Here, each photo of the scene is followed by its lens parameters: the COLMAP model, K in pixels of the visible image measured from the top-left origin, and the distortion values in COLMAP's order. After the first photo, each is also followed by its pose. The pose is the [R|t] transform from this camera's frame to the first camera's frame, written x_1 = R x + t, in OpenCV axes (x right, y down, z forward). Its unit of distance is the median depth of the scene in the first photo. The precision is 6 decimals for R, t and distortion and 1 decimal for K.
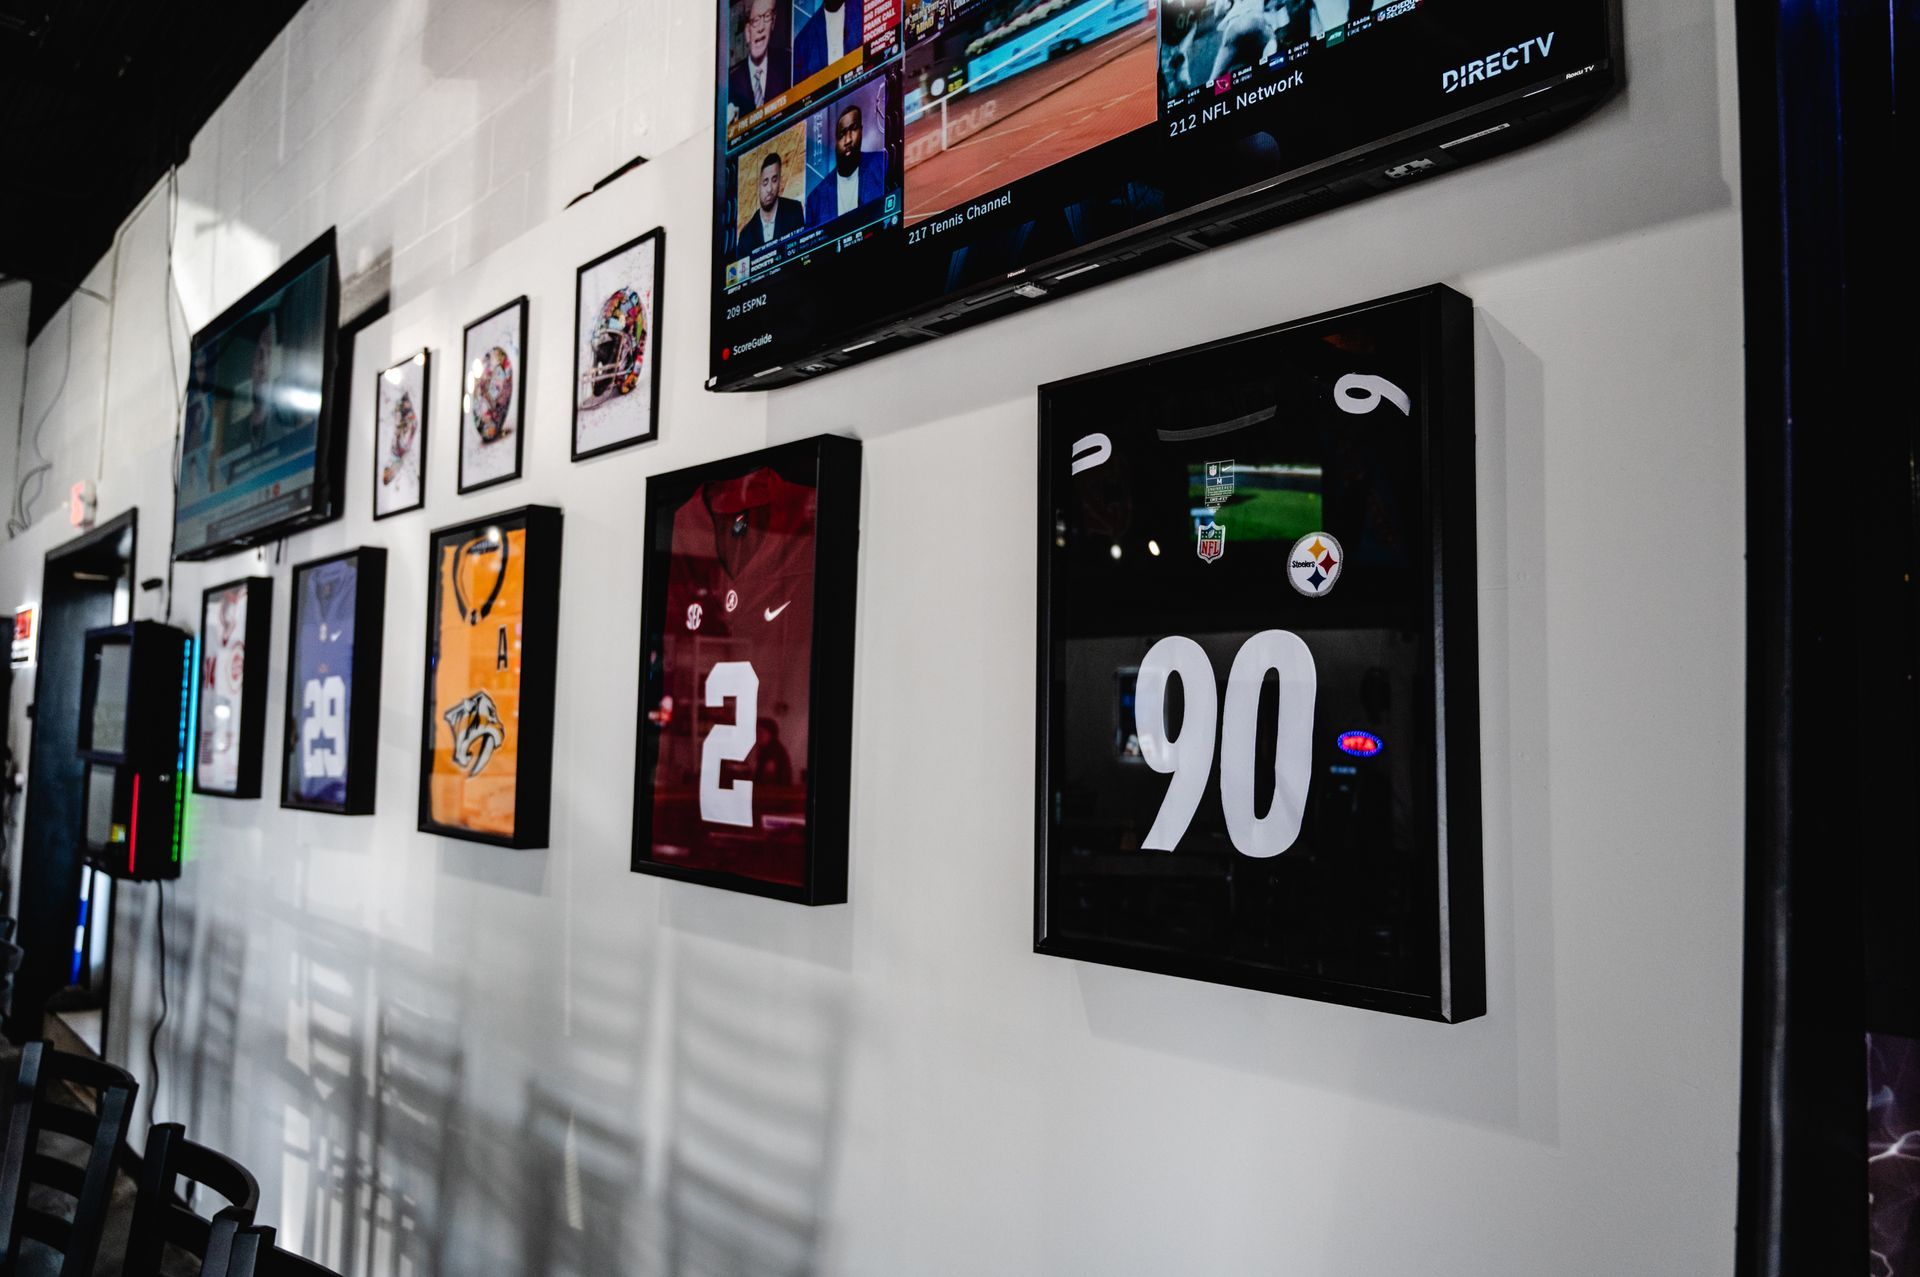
lens RADIAL K [[1318.7, 0, 960.0], [0, 1318.7, 638.5], [0, 0, 1]] dist [0.000771, 0.001349]
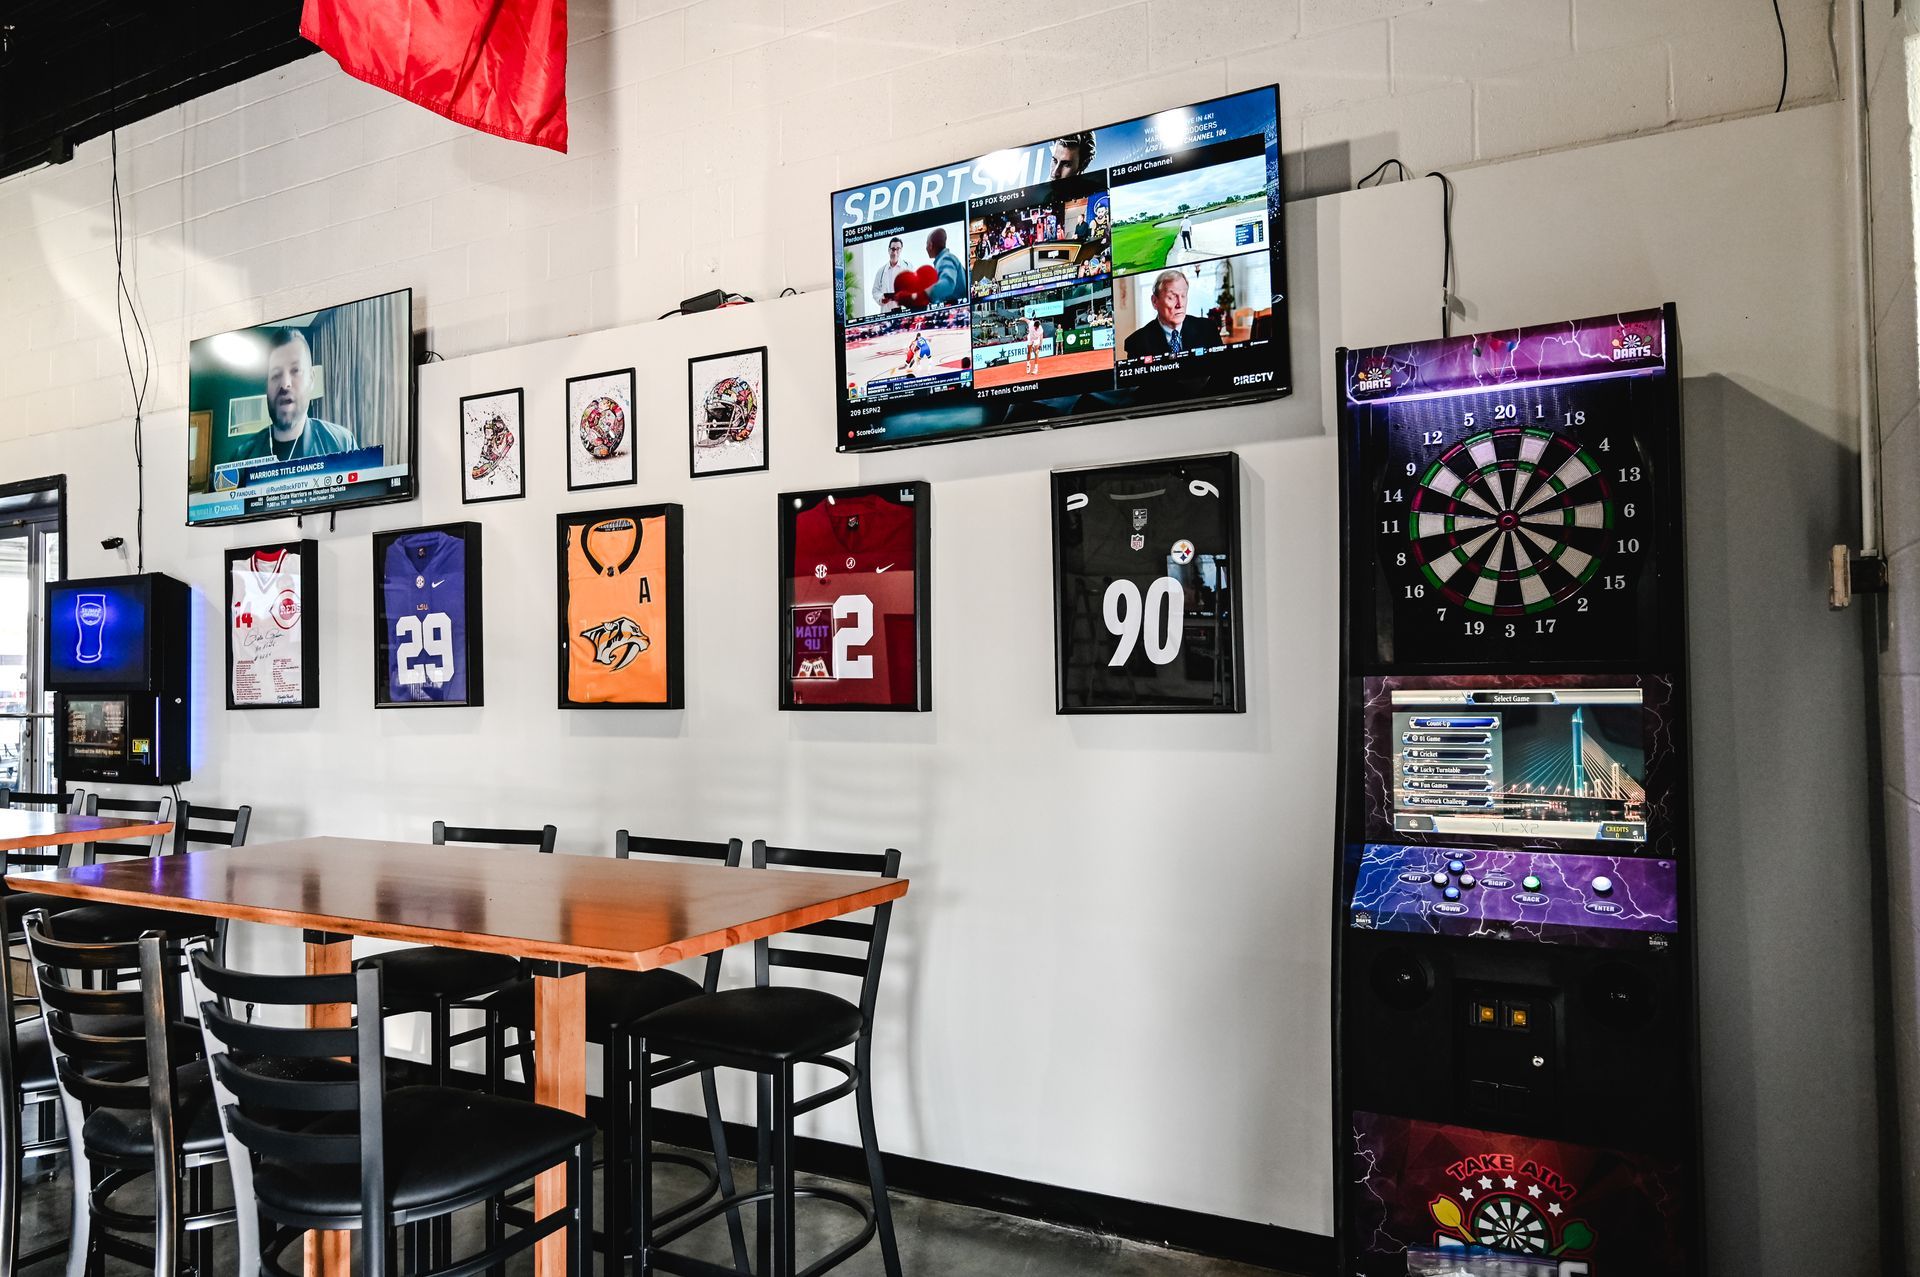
lens RADIAL K [[1300.1, 0, 958.7], [0, 1300.1, 657.9], [0, 0, 1]] dist [0.002293, 0.000811]
pose [[0.950272, -0.025628, 0.310365, -0.614933], [0.007731, 0.998242, 0.058758, -0.000600], [-0.311326, -0.053437, 0.948800, -0.850431]]
